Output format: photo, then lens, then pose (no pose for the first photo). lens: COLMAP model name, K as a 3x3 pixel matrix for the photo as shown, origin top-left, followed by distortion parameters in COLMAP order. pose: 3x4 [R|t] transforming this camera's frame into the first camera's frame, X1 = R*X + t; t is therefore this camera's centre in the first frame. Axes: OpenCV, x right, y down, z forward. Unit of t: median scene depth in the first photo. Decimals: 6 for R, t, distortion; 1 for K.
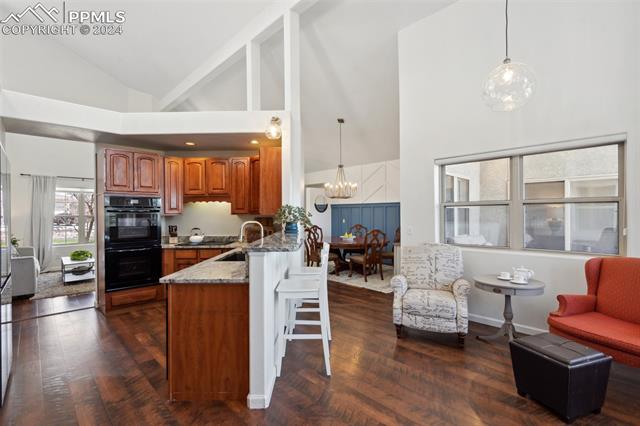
lens RADIAL K [[295.3, 0, 317.9], [0, 295.3, 213.5], [0, 0, 1]] dist [-0.000095, -0.000926]
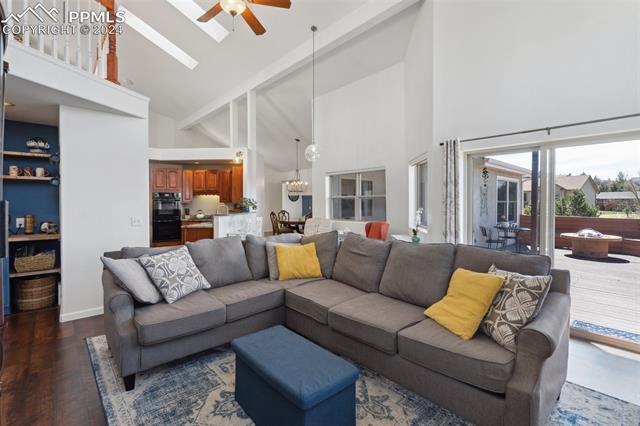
lens RADIAL K [[295.3, 0, 316.9], [0, 295.3, 204.8], [0, 0, 1]] dist [-0.000095, -0.000926]
pose [[0.998734, 0.007247, -0.049781, 0.416950], [-0.006836, 0.999941, 0.008423, -0.000515], [0.049839, -0.008072, 0.998725, -0.812502]]
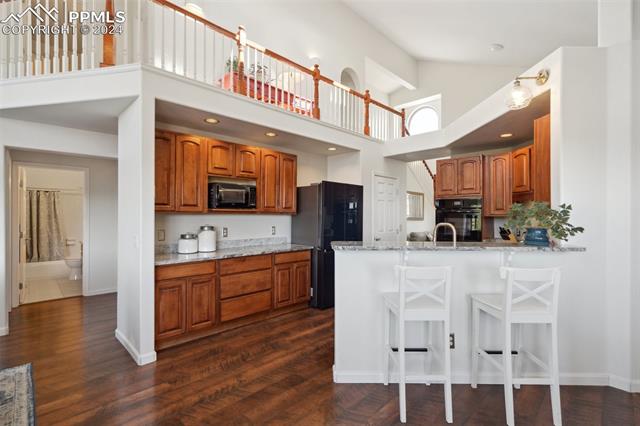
lens RADIAL K [[295.3, 0, 320.1], [0, 295.3, 214.3], [0, 0, 1]] dist [-0.000095, -0.000926]
pose [[0.017127, 0.002840, -0.999849, 0.457361], [-0.010414, 0.999942, 0.002661, 0.003581], [0.999799, 0.010367, 0.017155, 0.446600]]
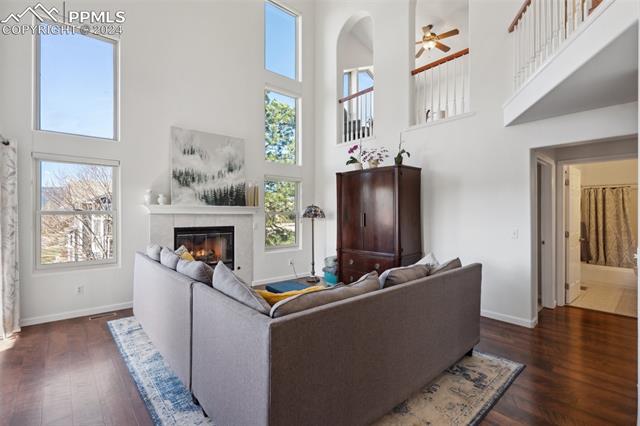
lens RADIAL K [[295.3, 0, 319.6], [0, 295.3, 214.3], [0, 0, 1]] dist [-0.000095, -0.000926]
pose [[-0.998465, 0.007205, 0.054910, 0.230980], [0.007367, 0.999969, 0.002748, 0.009663], [-0.054888, 0.003149, -0.998488, 0.476726]]
